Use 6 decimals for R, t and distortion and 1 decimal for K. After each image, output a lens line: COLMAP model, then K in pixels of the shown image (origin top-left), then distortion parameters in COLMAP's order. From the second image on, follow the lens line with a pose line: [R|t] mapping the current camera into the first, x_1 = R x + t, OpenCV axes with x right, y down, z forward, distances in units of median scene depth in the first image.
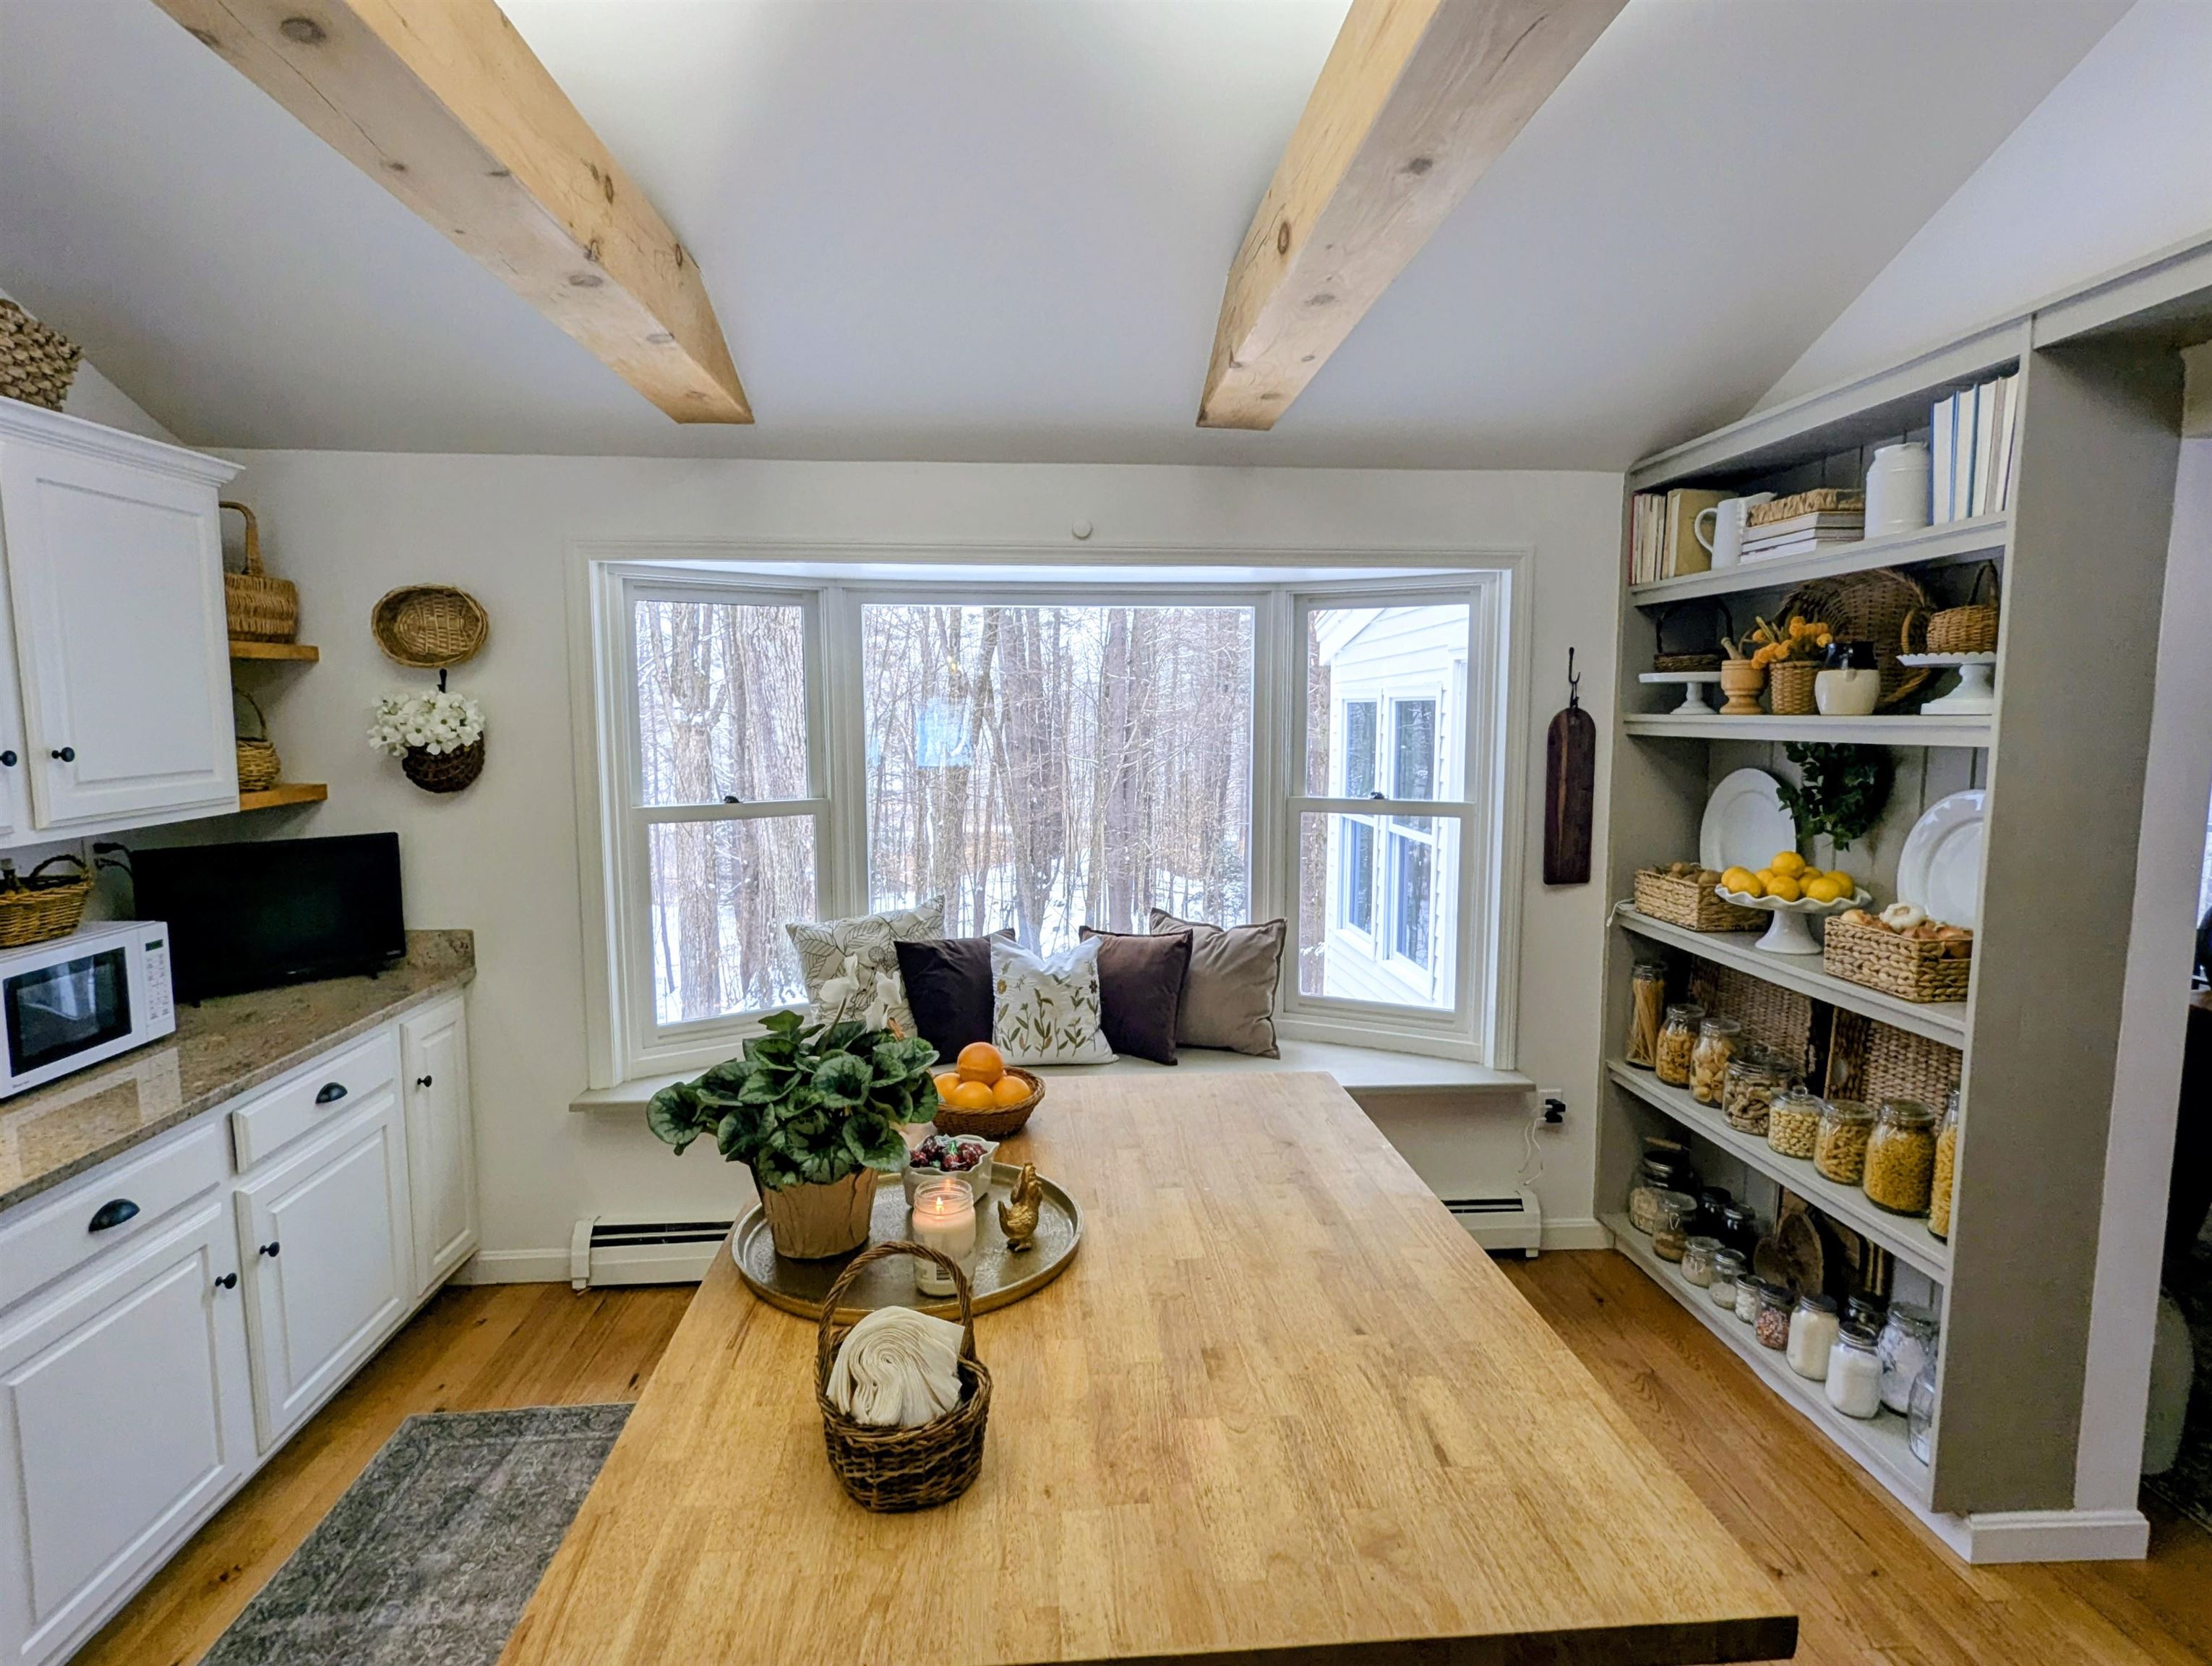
lens RADIAL K [[1170.0, 0, 1112.1], [0, 1170.0, 837.3], [0, 0, 1]] dist [0.001796, 0.000013]
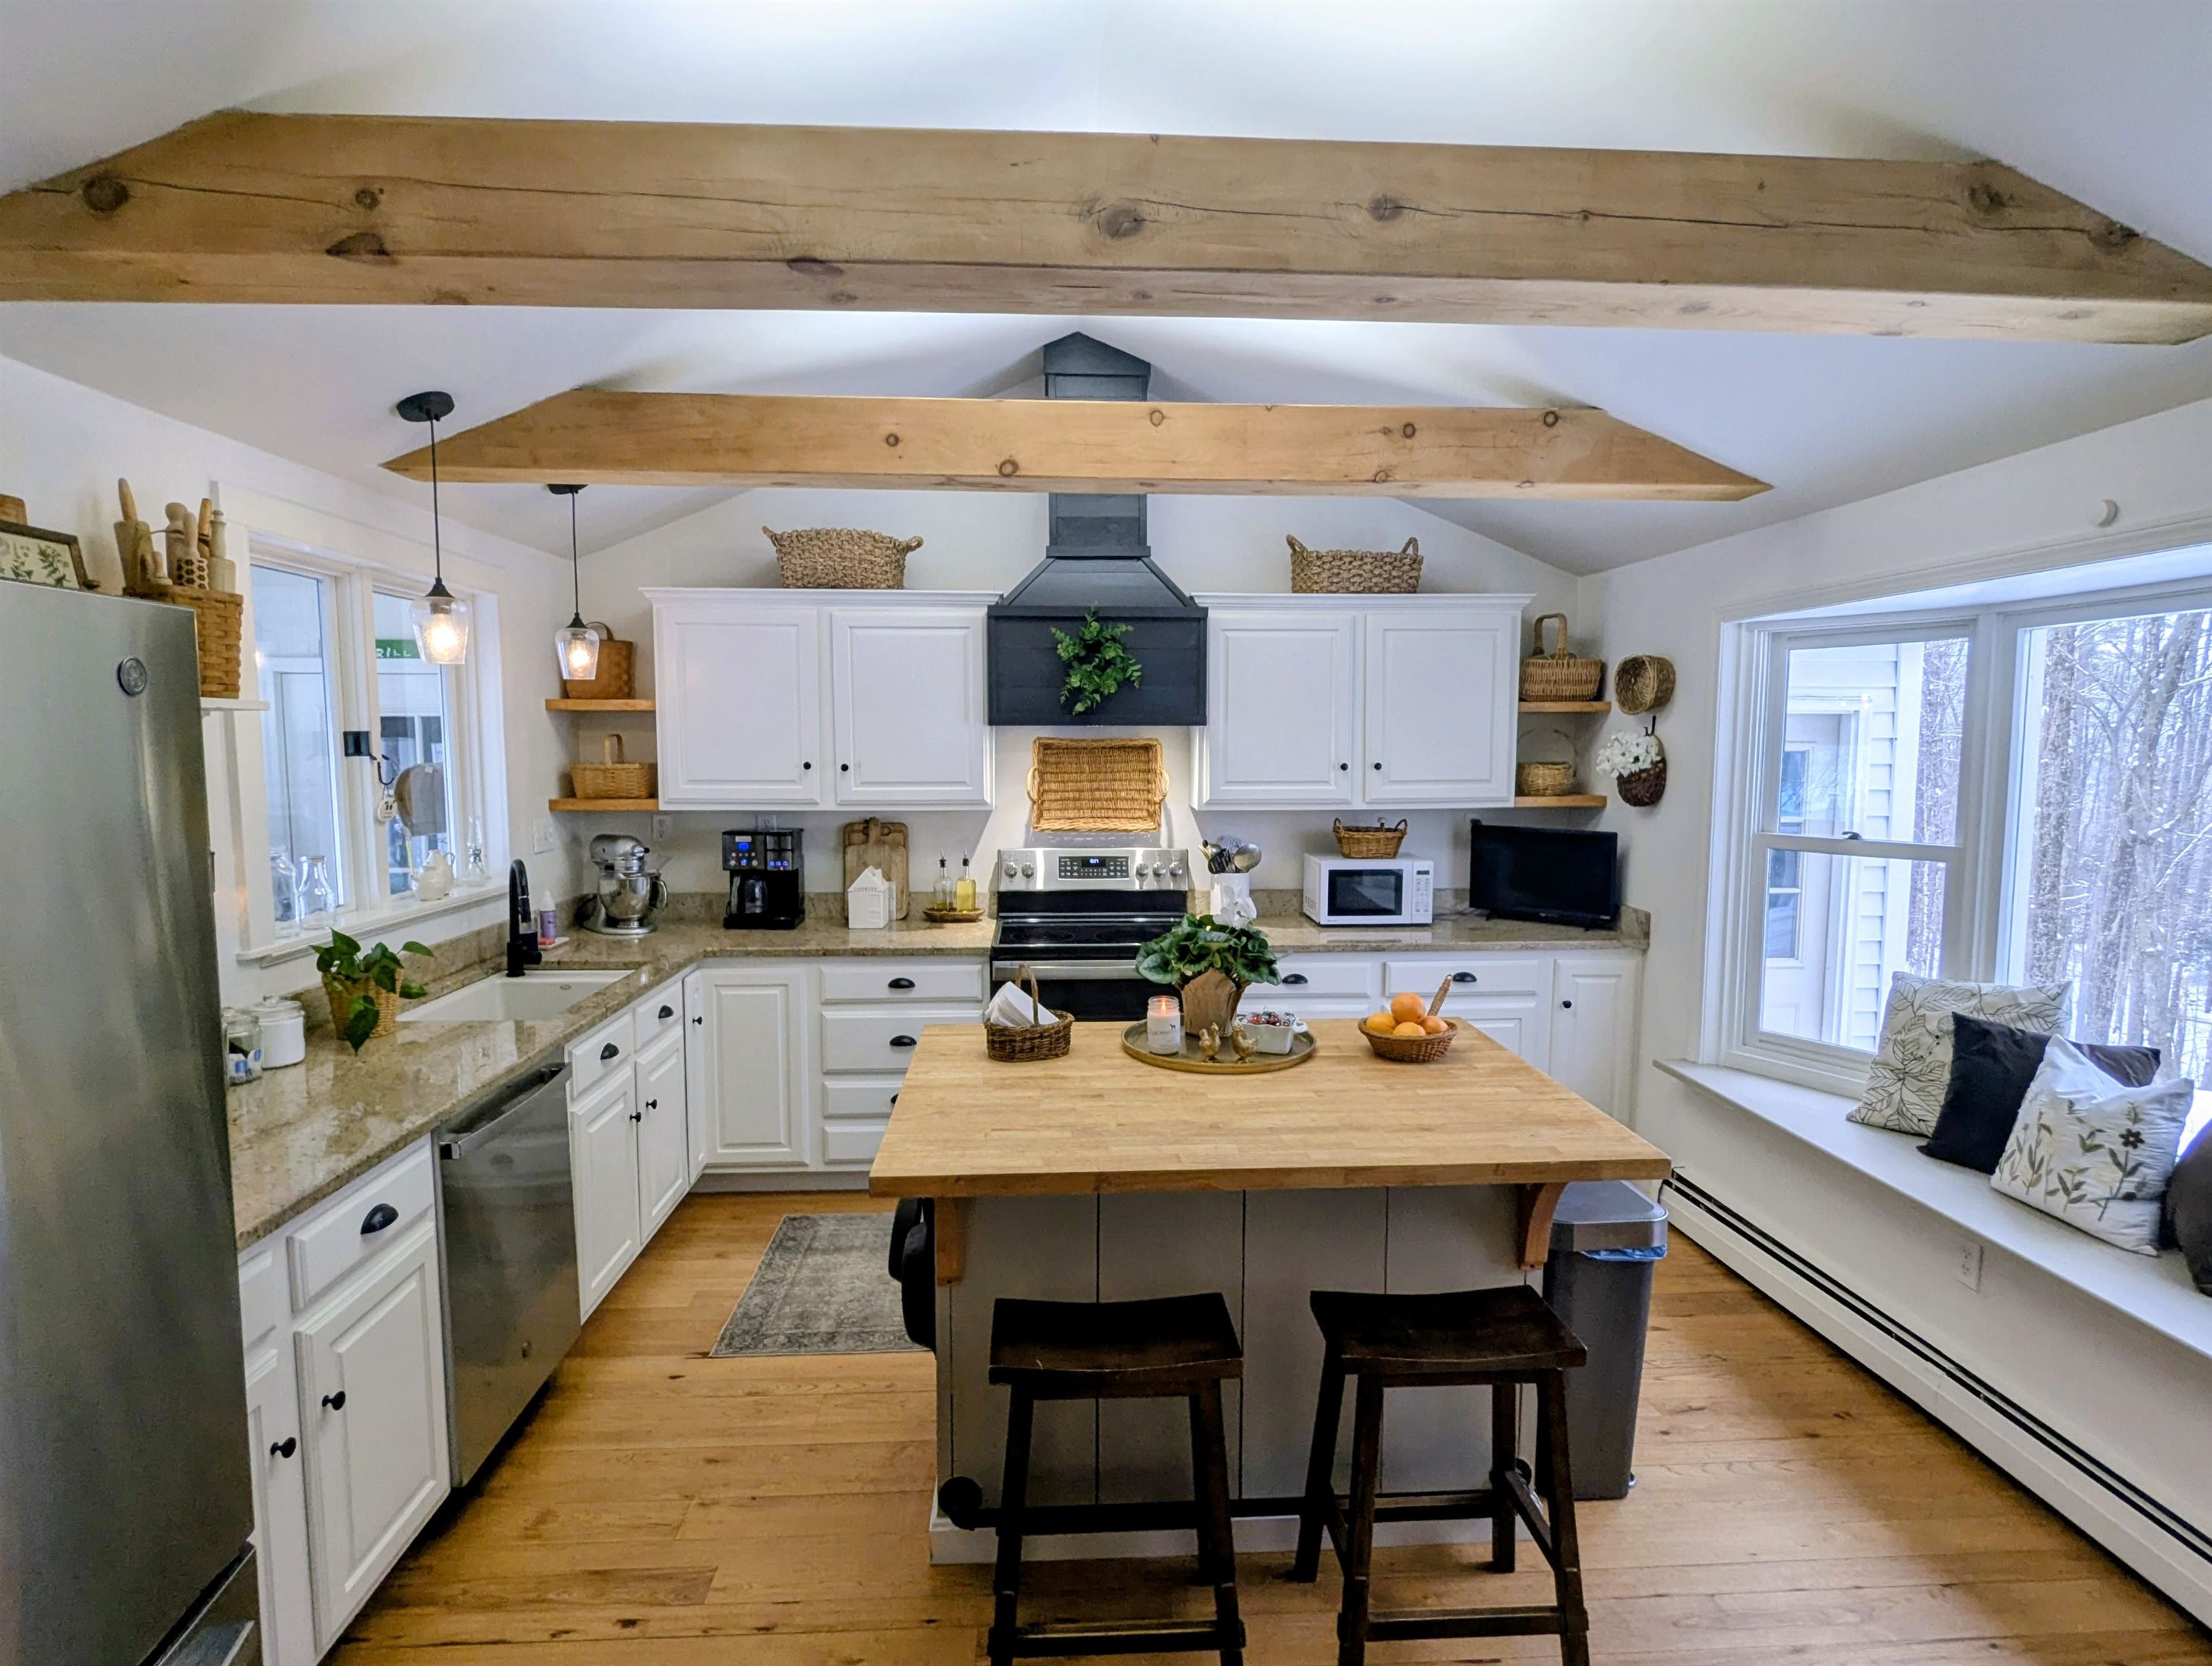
lens RADIAL K [[1170.0, 0, 1114.8], [0, 1170.0, 835.6], [0, 0, 1]] dist [0.001796, 0.000013]
pose [[-0.017463, 0.085411, -0.996193, 0.771236], [-0.113762, 0.989705, 0.086849, -0.052888], [0.993355, 0.114845, -0.007567, 0.406113]]
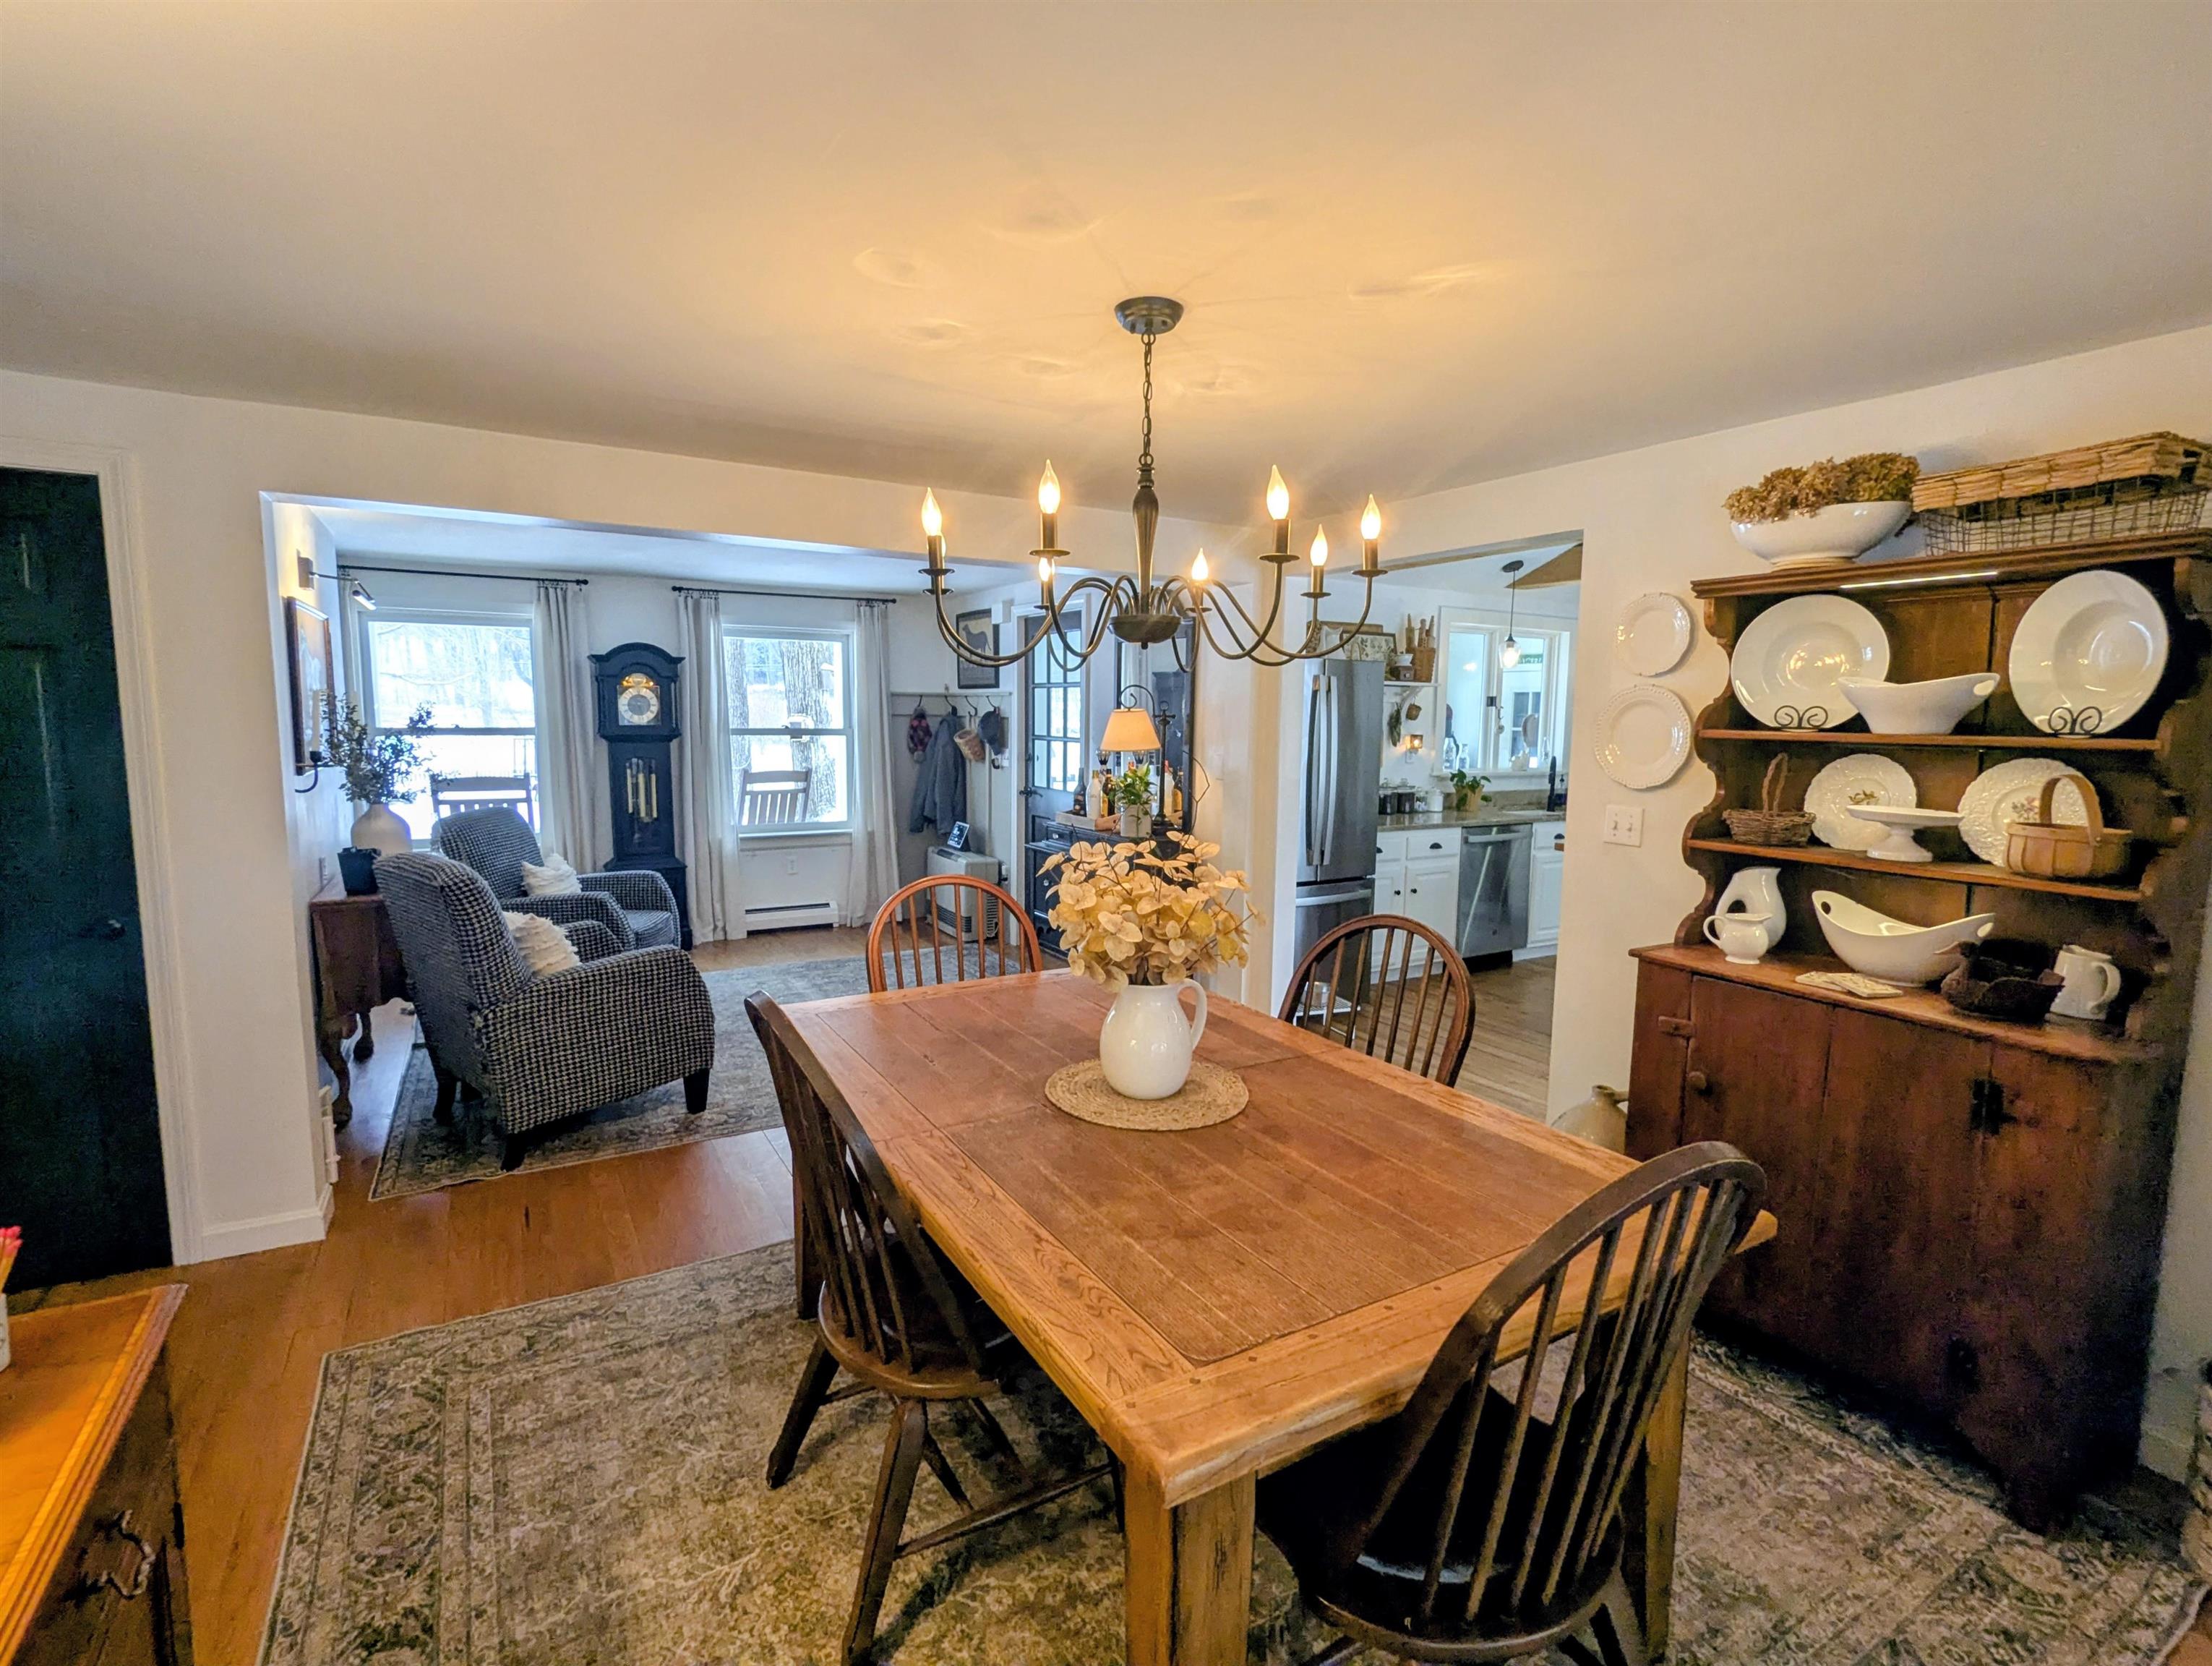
lens RADIAL K [[1061.8, 0, 1103.7], [0, 1061.8, 833.7], [0, 0, 1]] dist [-0.000883, -0.000035]
pose [[-0.891290, 0.039675, -0.451694, 1.441775], [-0.063363, 0.975493, 0.210712, -0.111441], [0.448984, 0.216426, -0.866933, 1.279664]]
